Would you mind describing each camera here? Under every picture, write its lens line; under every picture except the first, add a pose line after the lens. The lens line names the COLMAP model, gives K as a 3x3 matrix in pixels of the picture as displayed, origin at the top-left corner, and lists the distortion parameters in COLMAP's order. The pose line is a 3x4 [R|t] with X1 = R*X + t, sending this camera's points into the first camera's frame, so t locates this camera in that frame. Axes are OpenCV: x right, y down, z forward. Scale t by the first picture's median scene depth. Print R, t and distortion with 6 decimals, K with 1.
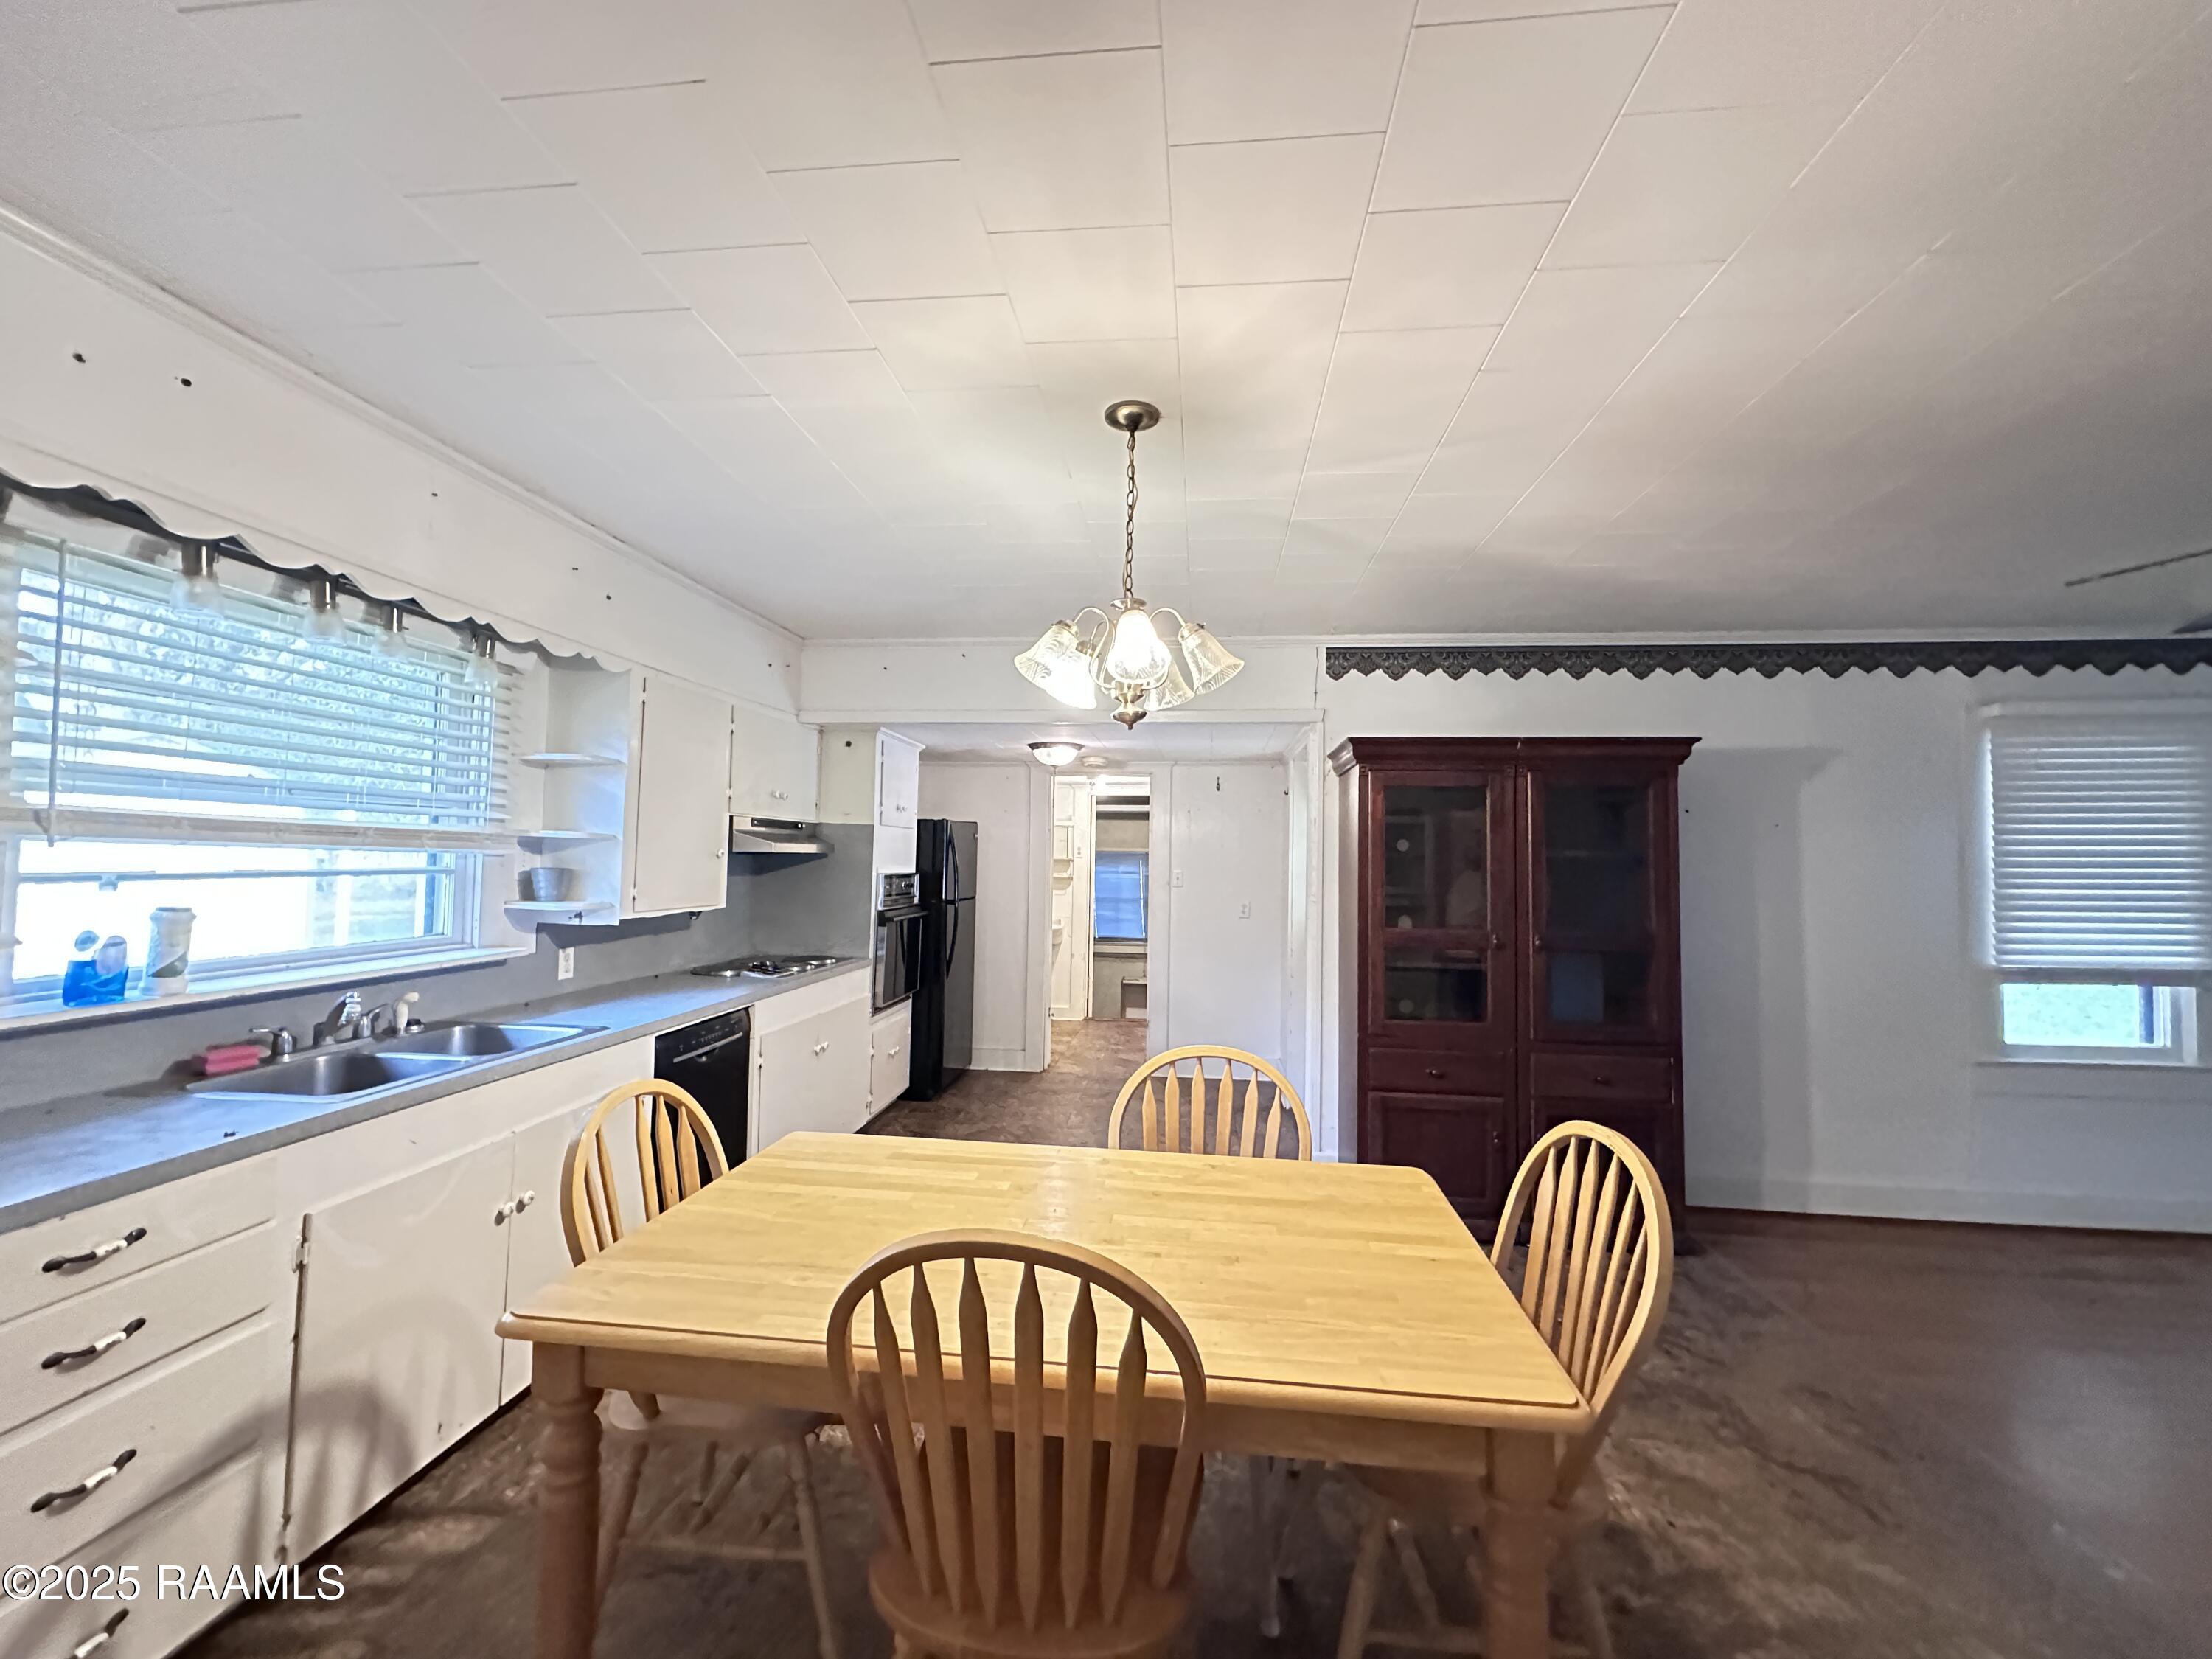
lens RADIAL K [[879.2, 0, 1106.0], [0, 879.2, 829.5], [0, 0, 1]] dist [-0.007117, 0.000161]
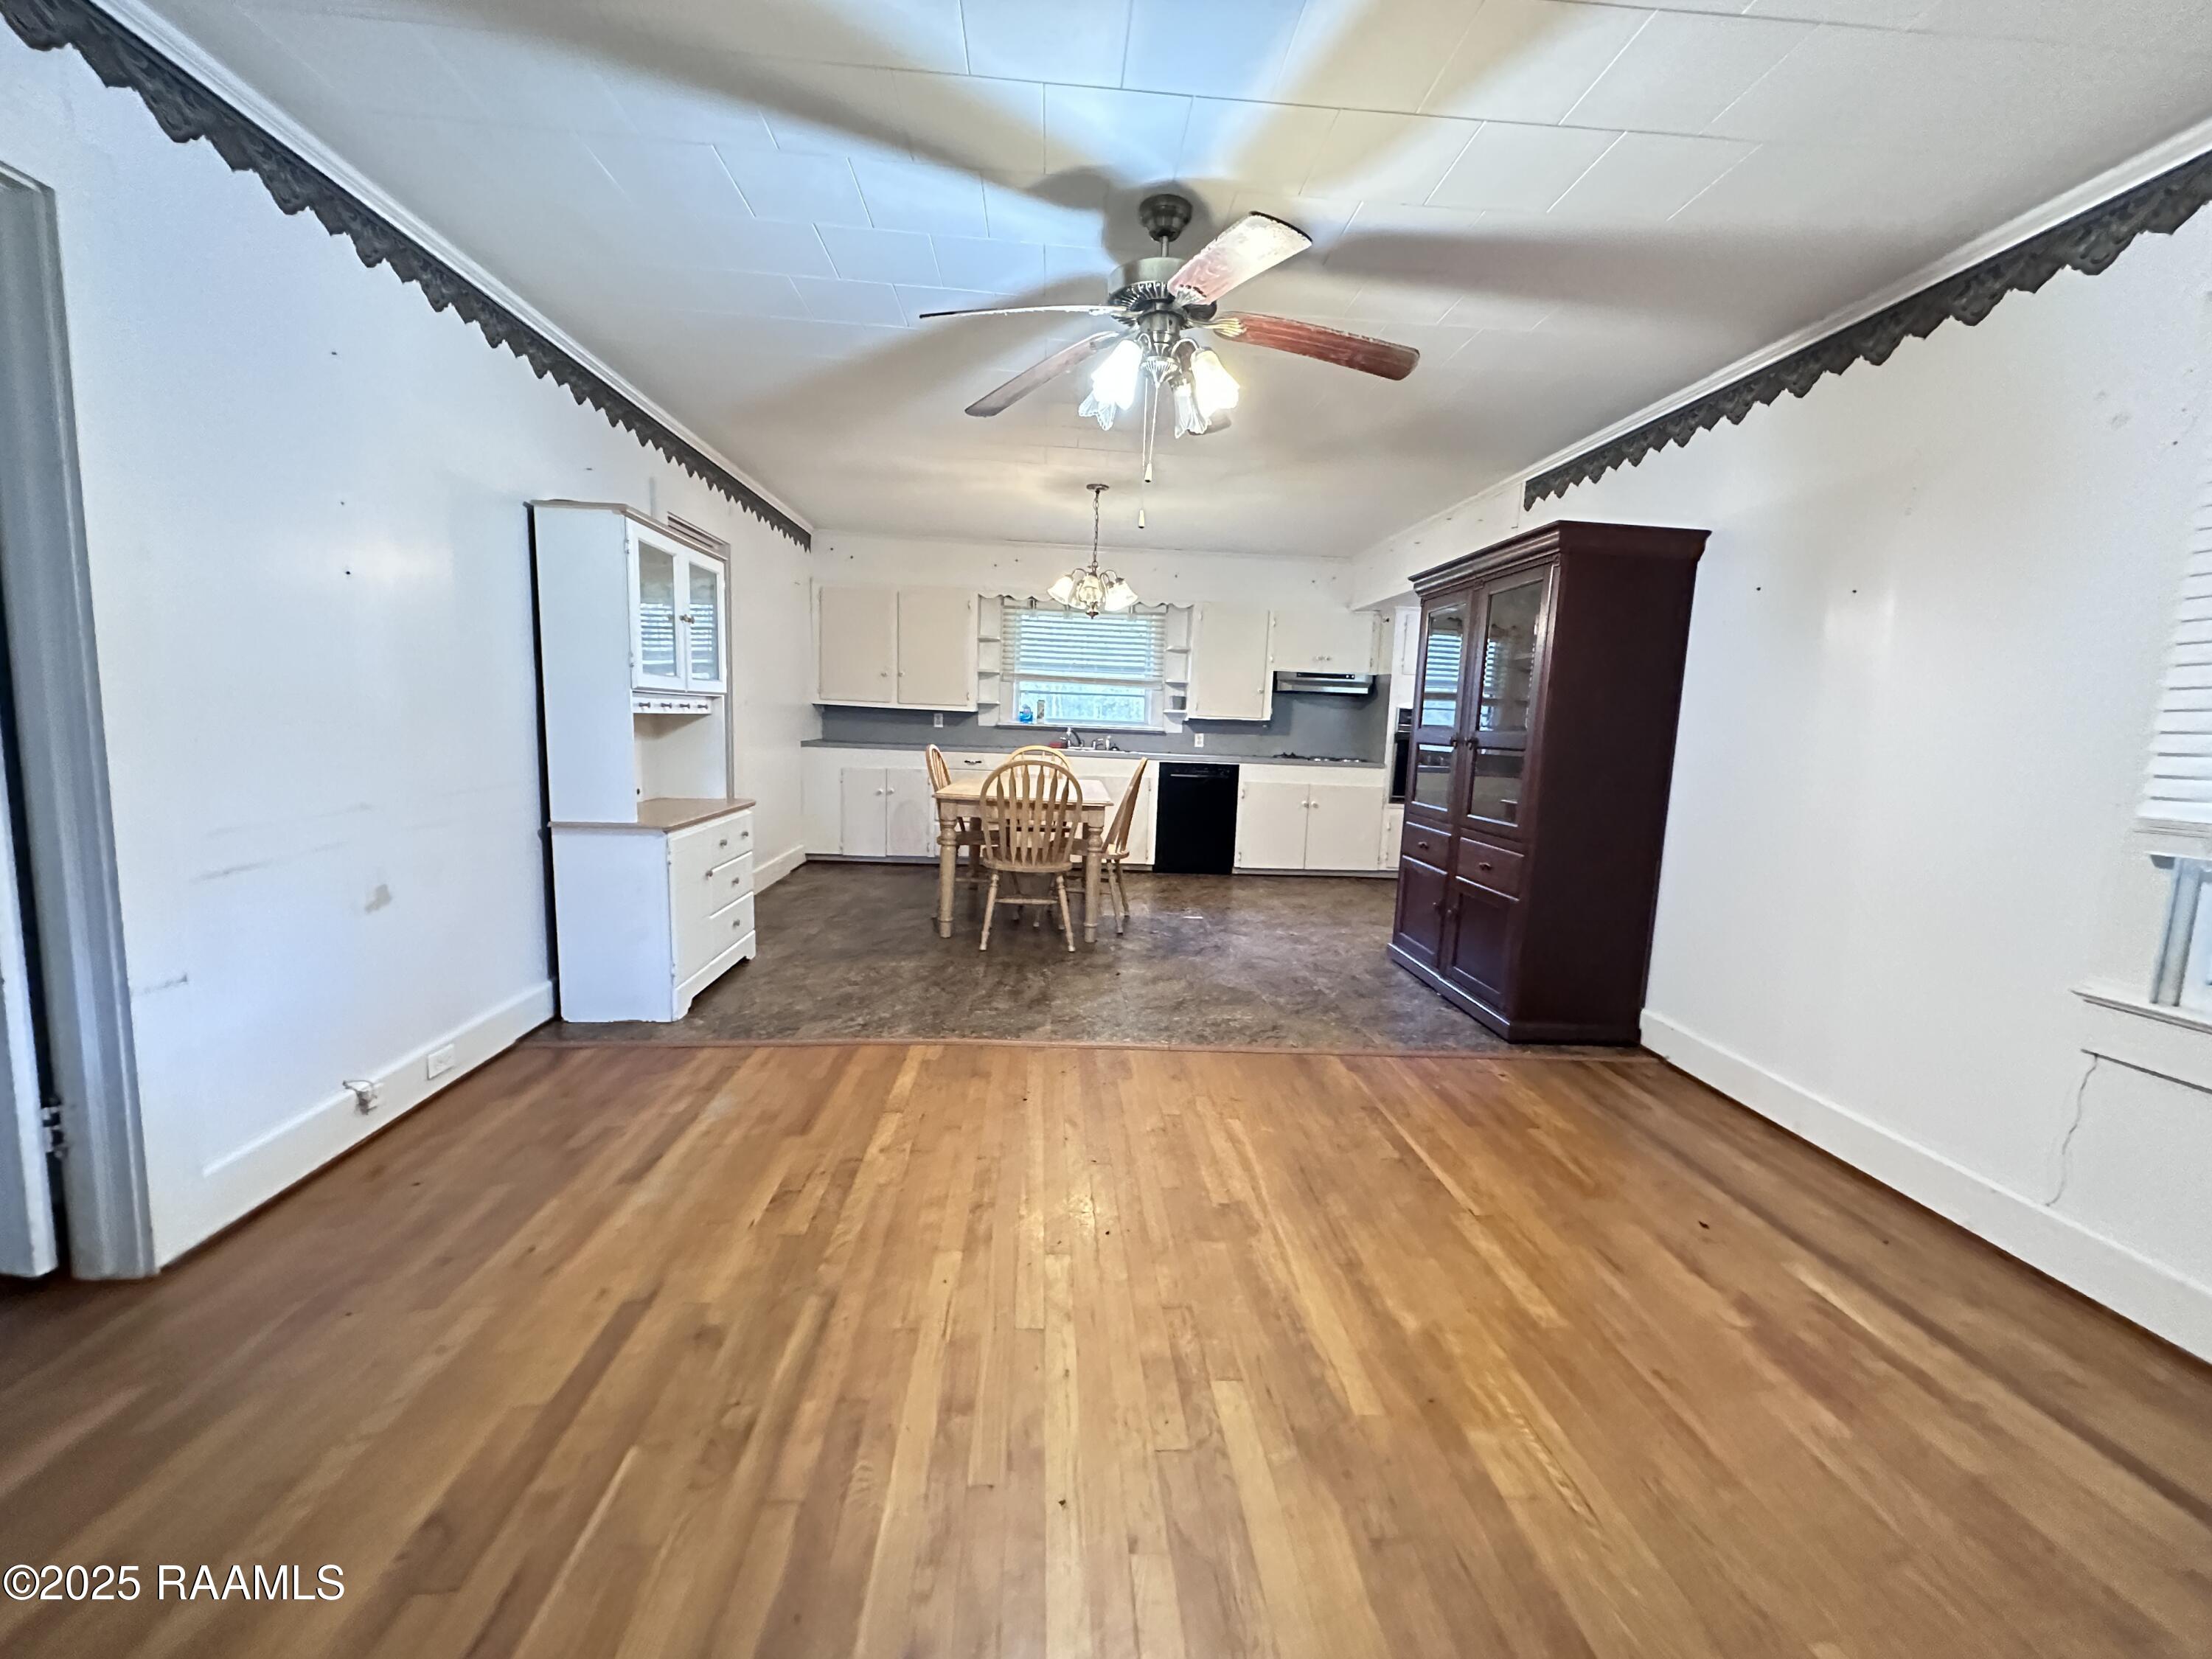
lens RADIAL K [[879.2, 0, 1106.0], [0, 879.2, 829.5], [0, 0, 1]] dist [-0.007117, 0.000161]
pose [[0.168254, 0.110593, -0.979520, 1.708966], [-0.004910, 0.993768, 0.111358, 0.138854], [0.985731, -0.013927, 0.167749, 0.397893]]
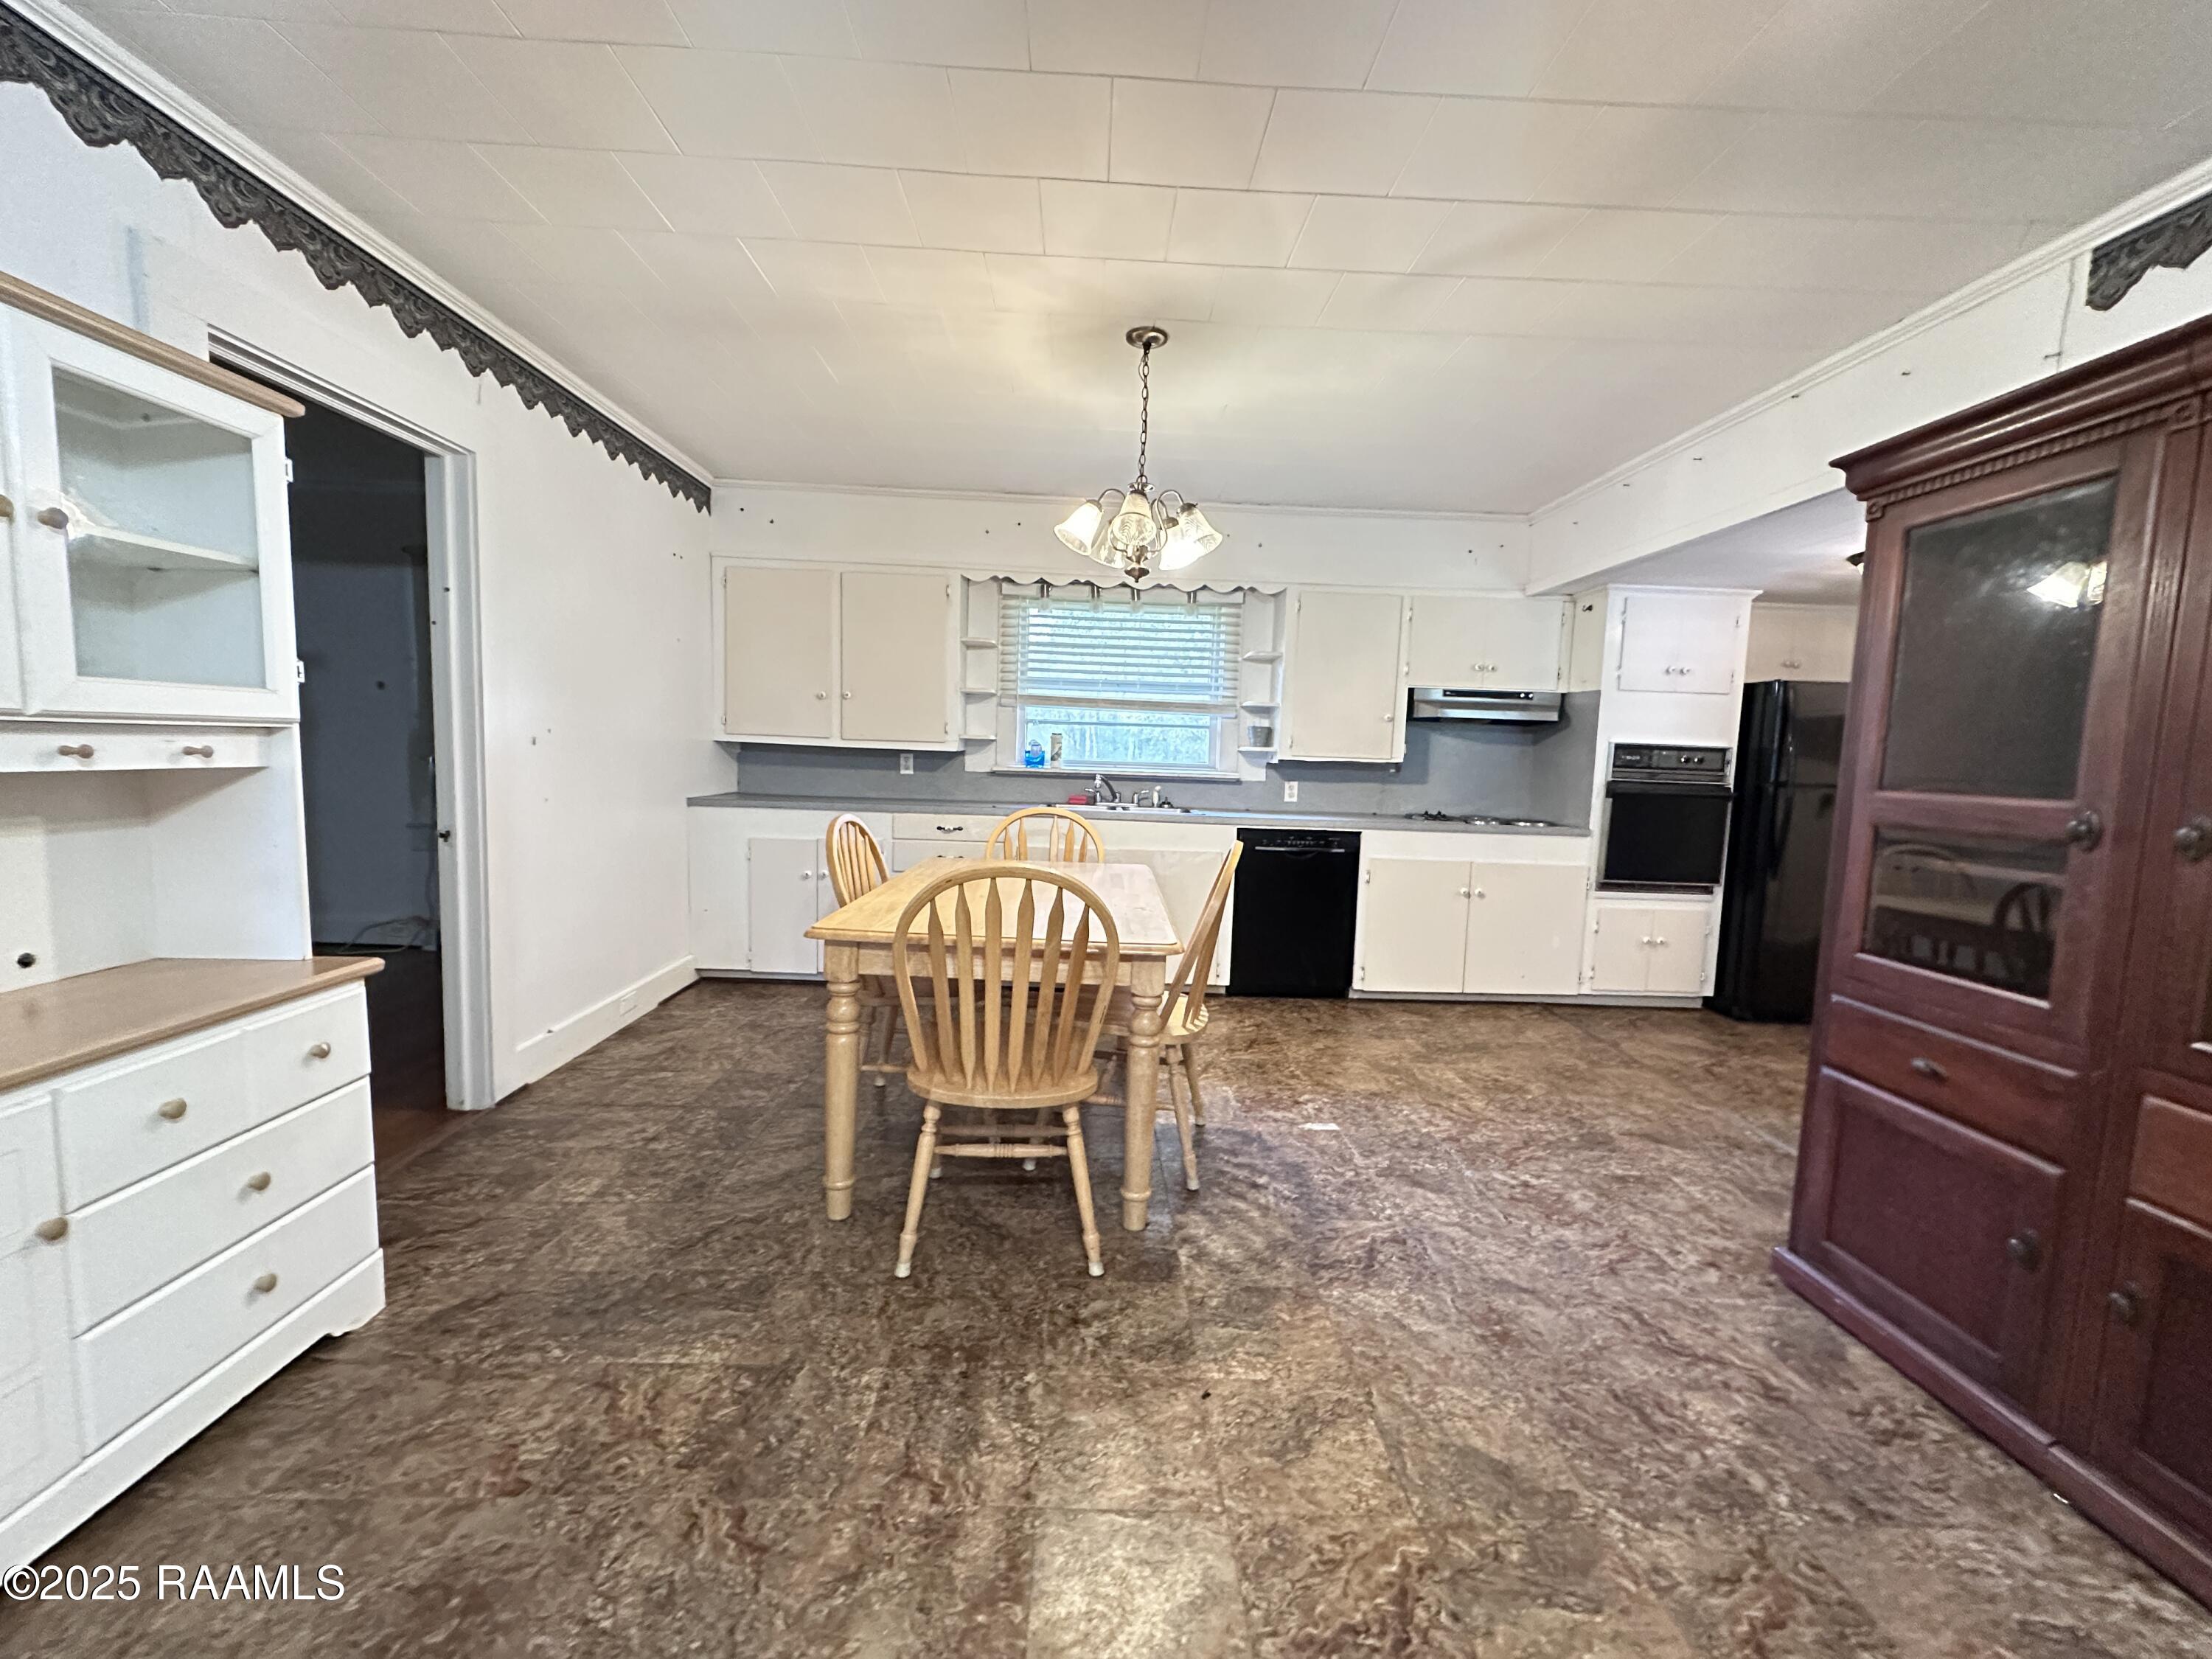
lens RADIAL K [[879.2, 0, 1106.0], [0, 879.2, 829.5], [0, 0, 1]] dist [-0.007117, 0.000161]
pose [[0.129225, 0.072694, -0.988947, 0.926633], [-0.000661, 0.997315, 0.073223, 0.113776], [0.991615, -0.008809, 0.128926, 0.508589]]
